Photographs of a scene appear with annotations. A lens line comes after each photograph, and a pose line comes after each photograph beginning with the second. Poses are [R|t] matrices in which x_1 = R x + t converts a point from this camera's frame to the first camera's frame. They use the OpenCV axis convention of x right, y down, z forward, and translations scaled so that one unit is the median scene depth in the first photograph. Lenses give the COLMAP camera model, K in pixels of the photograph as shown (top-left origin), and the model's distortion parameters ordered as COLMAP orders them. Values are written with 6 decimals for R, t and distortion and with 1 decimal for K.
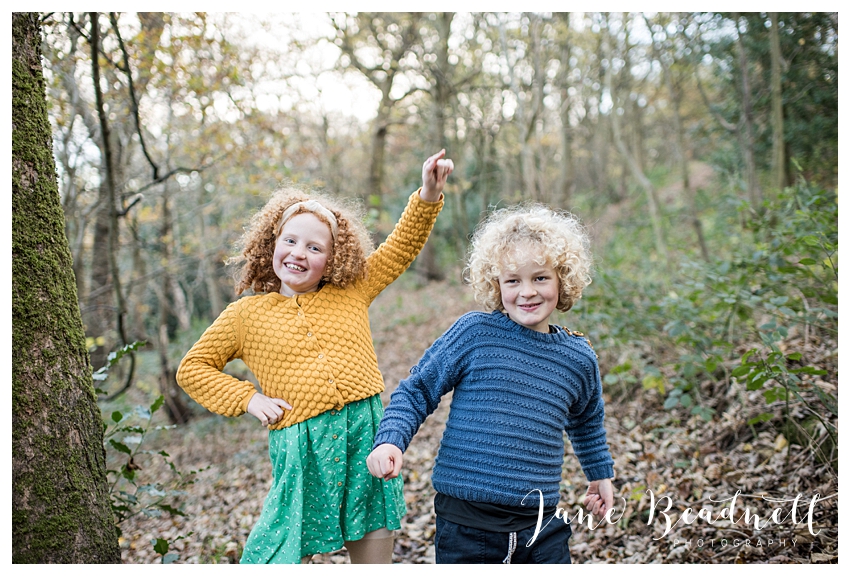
lens RADIAL K [[883.6, 0, 433.1], [0, 883.6, 289.0], [0, 0, 1]] dist [-0.098276, 0.173392]
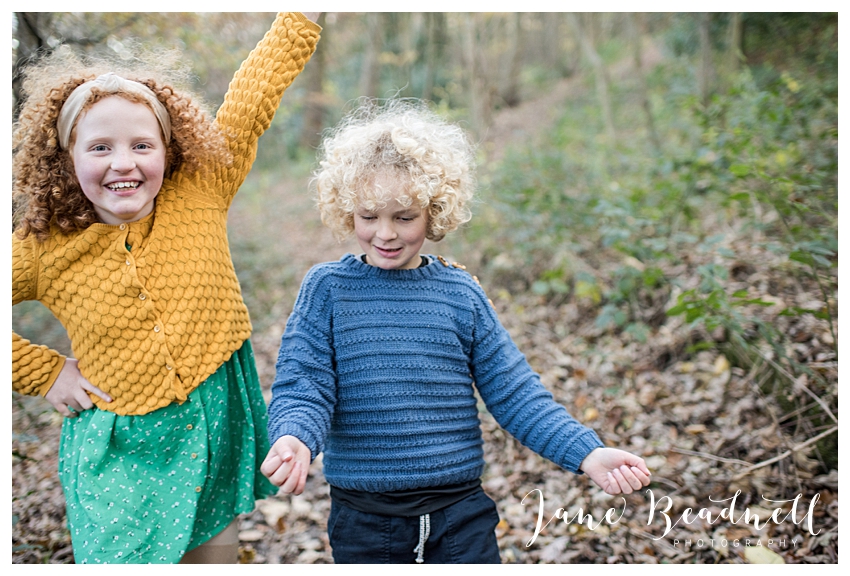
lens RADIAL K [[883.6, 0, 433.1], [0, 883.6, 289.0], [0, 0, 1]] dist [-0.098276, 0.173392]
pose [[0.998686, -0.008145, 0.050586, 0.054572], [0.000900, 0.989920, 0.141625, -0.027475], [-0.051230, -0.141393, 0.988627, 0.129630]]
